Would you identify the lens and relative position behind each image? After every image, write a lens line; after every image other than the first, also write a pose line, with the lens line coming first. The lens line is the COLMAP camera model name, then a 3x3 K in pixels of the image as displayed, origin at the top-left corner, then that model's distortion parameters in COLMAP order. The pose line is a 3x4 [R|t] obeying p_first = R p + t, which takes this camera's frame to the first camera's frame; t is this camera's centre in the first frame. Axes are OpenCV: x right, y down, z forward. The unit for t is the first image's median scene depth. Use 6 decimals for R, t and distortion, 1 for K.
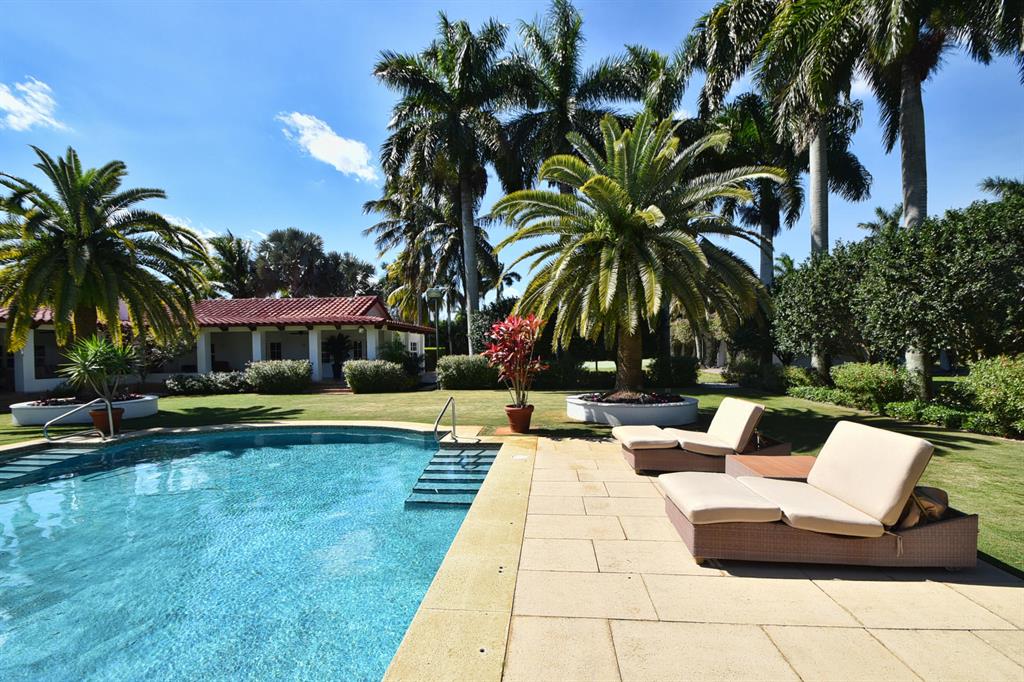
lens RADIAL K [[459.7, 0, 524.2], [0, 459.7, 360.6], [0, 0, 1]] dist [0.000877, -0.000048]
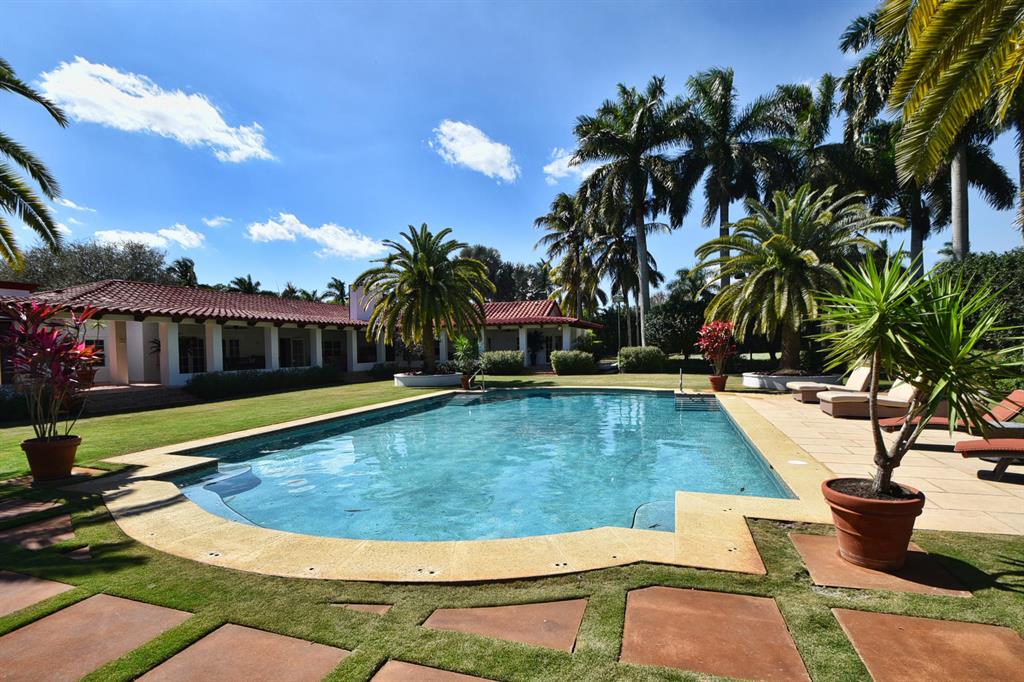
lens RADIAL K [[510.8, 0, 512.2], [0, 510.8, 359.2], [0, 0, 1]] dist [-0.003097, -0.000594]
pose [[0.973982, 0.001796, -0.226620, -0.160827], [-0.000647, 0.999987, 0.005144, 0.016457], [0.226626, -0.004864, 0.973970, -0.474901]]
